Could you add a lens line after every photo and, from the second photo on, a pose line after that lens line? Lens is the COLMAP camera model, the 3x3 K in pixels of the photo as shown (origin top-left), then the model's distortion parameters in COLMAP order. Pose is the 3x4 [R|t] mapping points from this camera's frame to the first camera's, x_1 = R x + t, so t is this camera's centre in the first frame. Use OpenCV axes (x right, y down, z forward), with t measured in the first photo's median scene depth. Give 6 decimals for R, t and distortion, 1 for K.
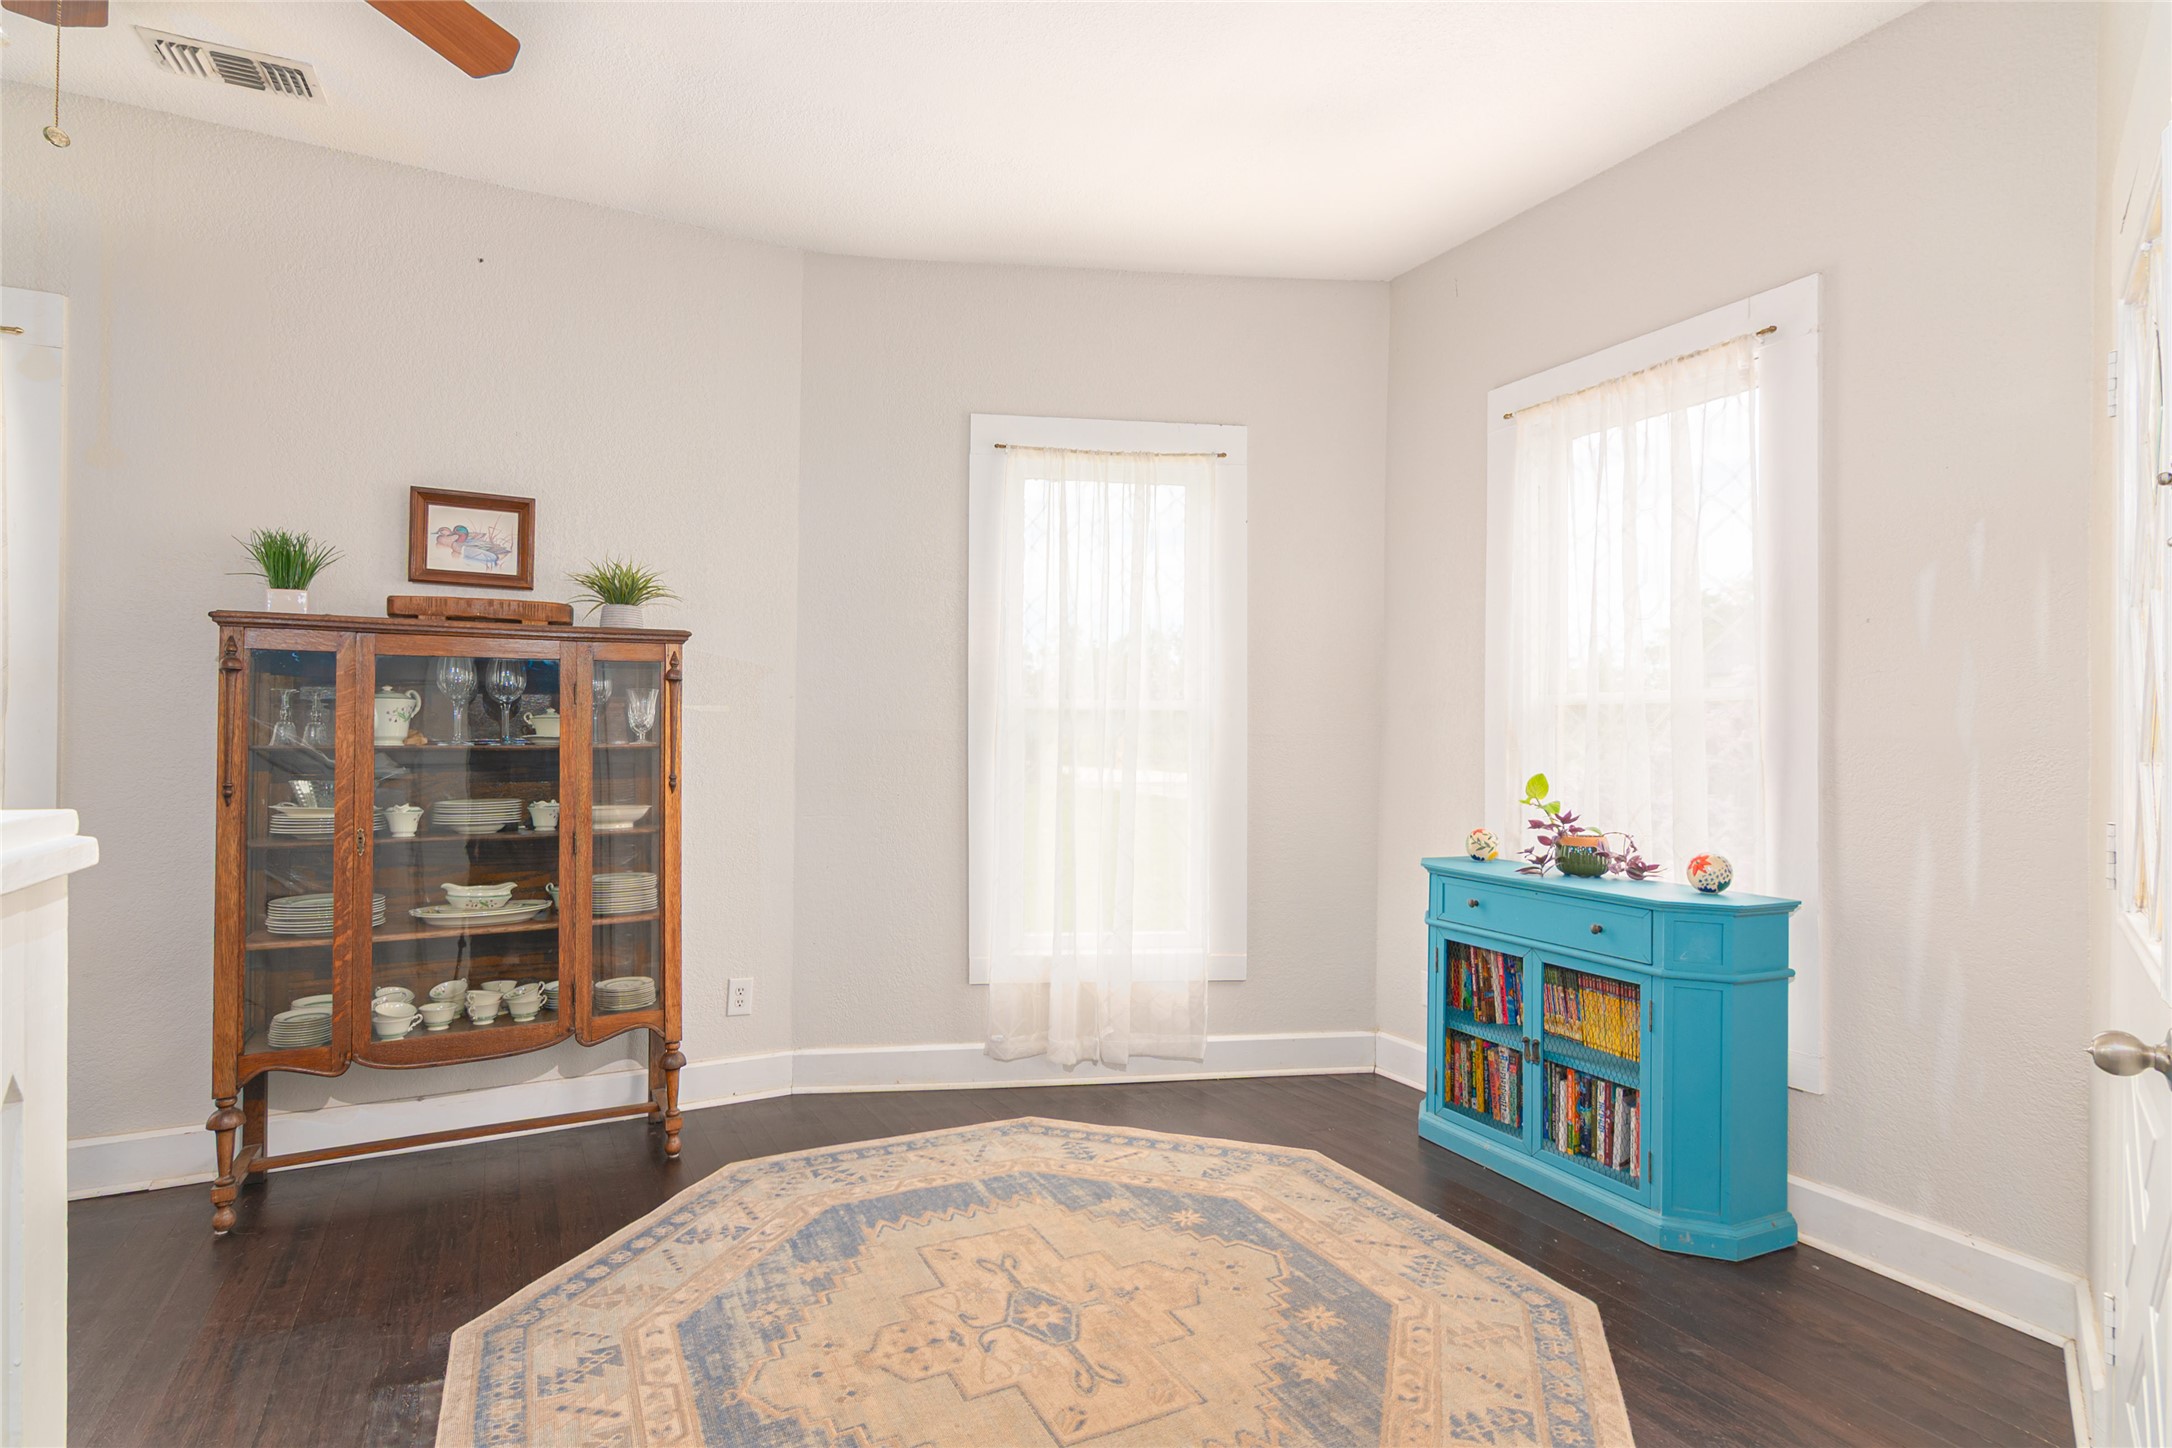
lens RADIAL K [[1044.7, 0, 1080.7], [0, 1044.7, 724.5], [0, 0, 1]] dist [-0.010640, -0.000395]
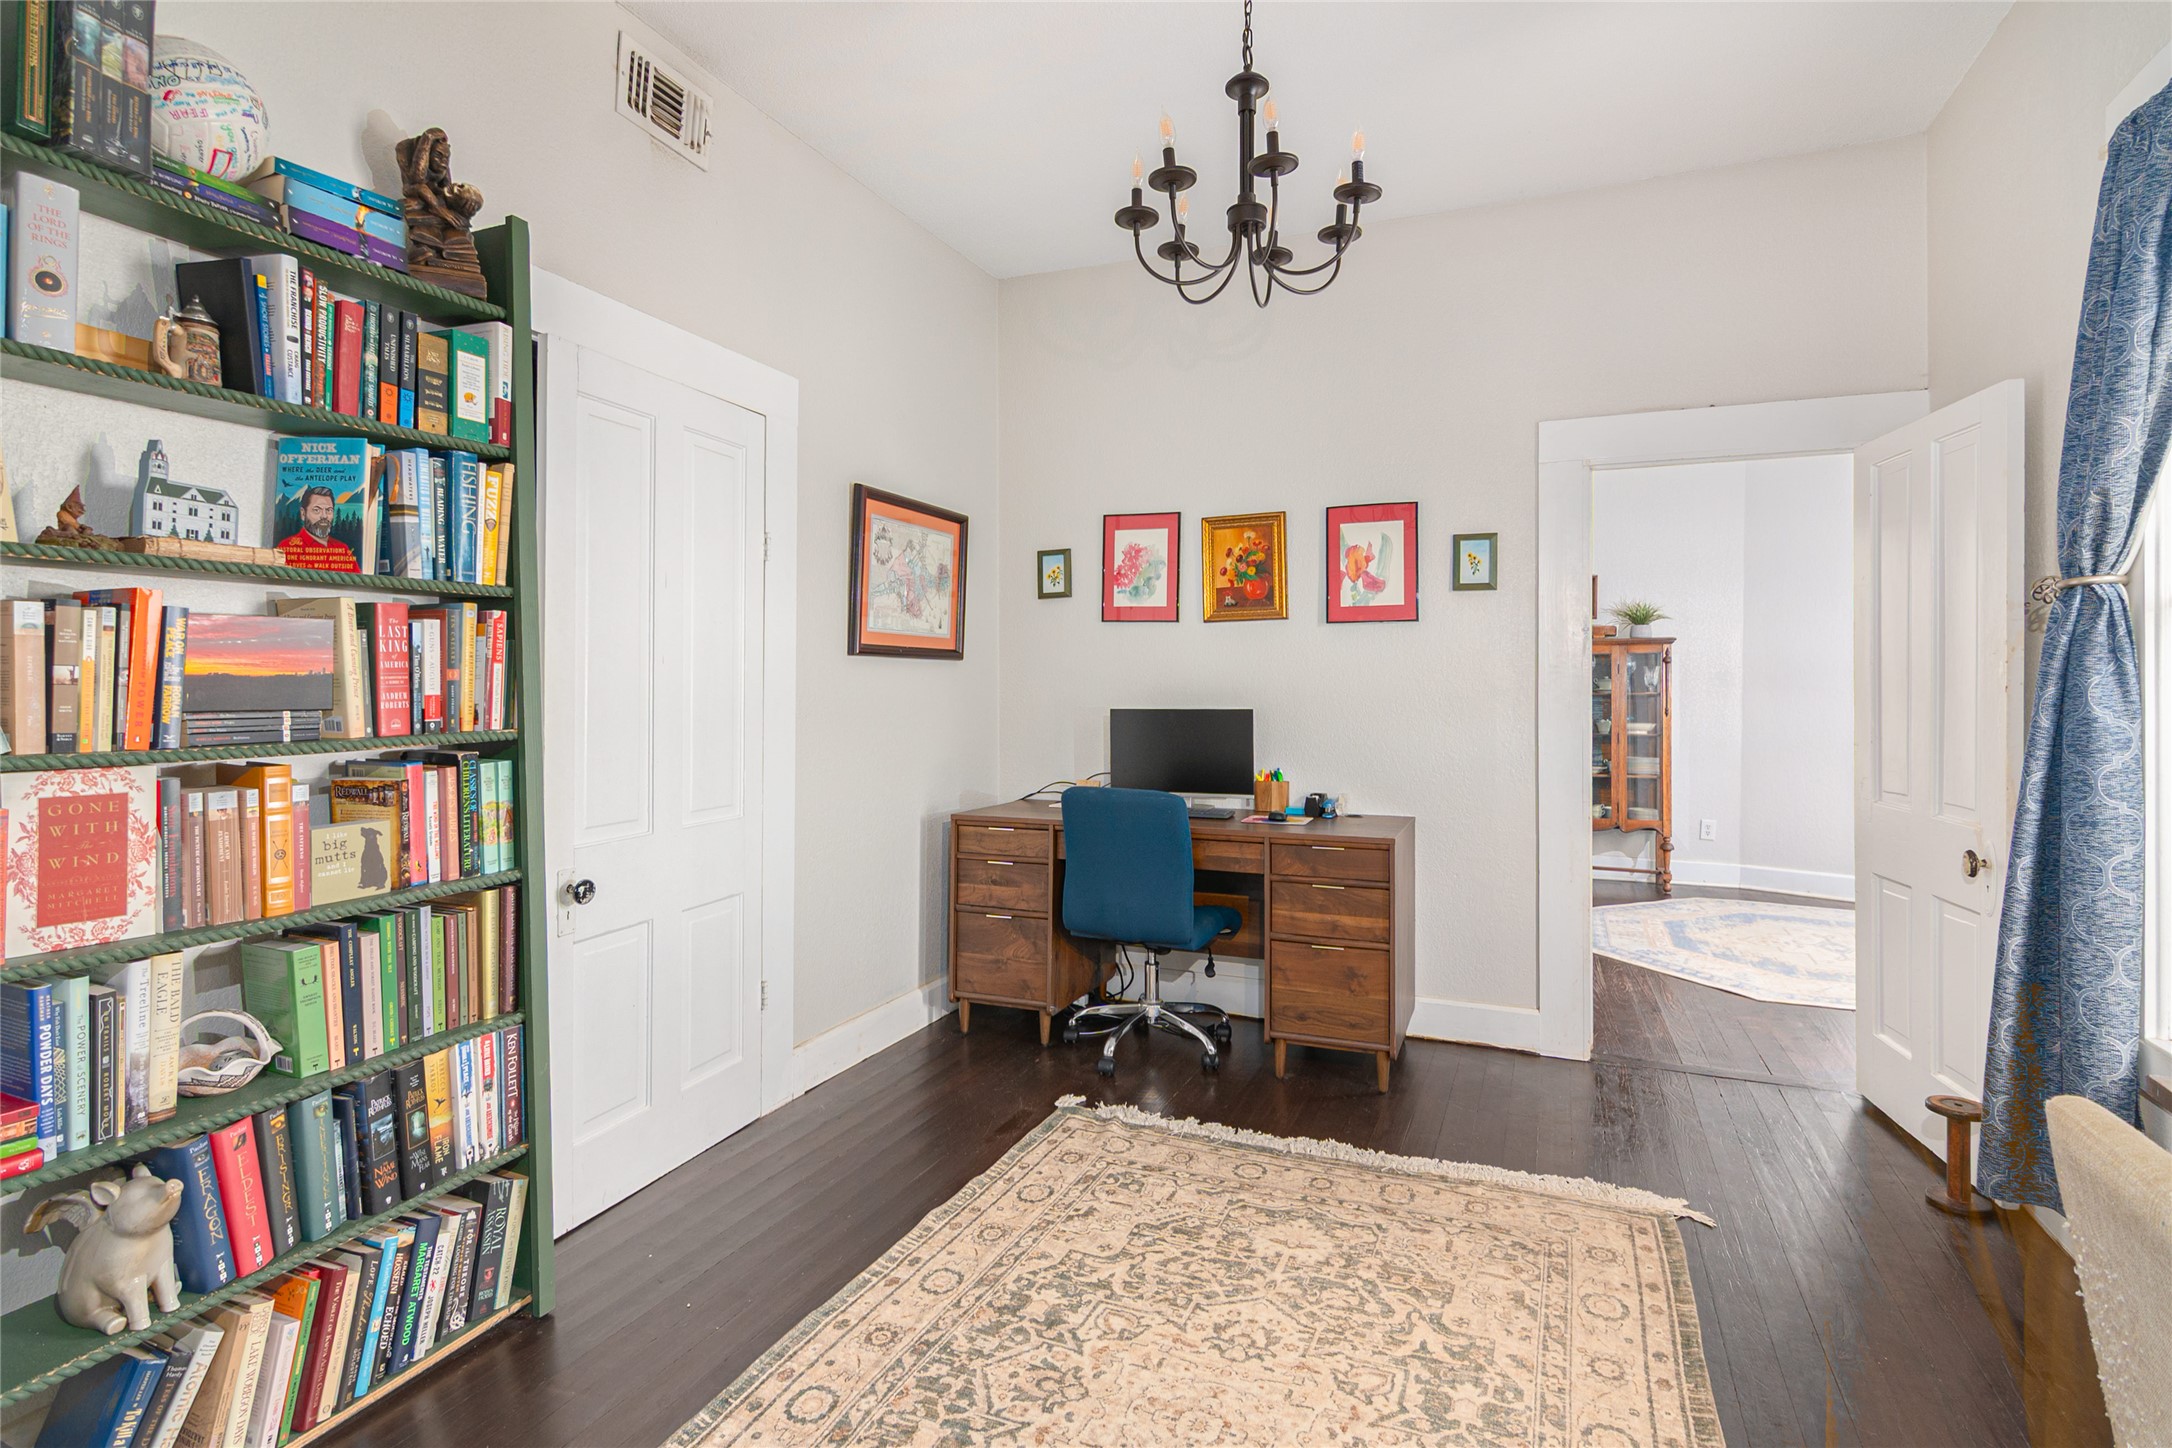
lens RADIAL K [[1044.7, 0, 1089.5], [0, 1044.7, 688.6], [0, 0, 1]] dist [-0.010640, -0.000395]
pose [[0.621612, -0.009527, -0.783267, 0.497468], [0.007809, 0.999952, -0.005965, 0.013645], [0.783286, -0.002408, 0.621656, -1.139061]]
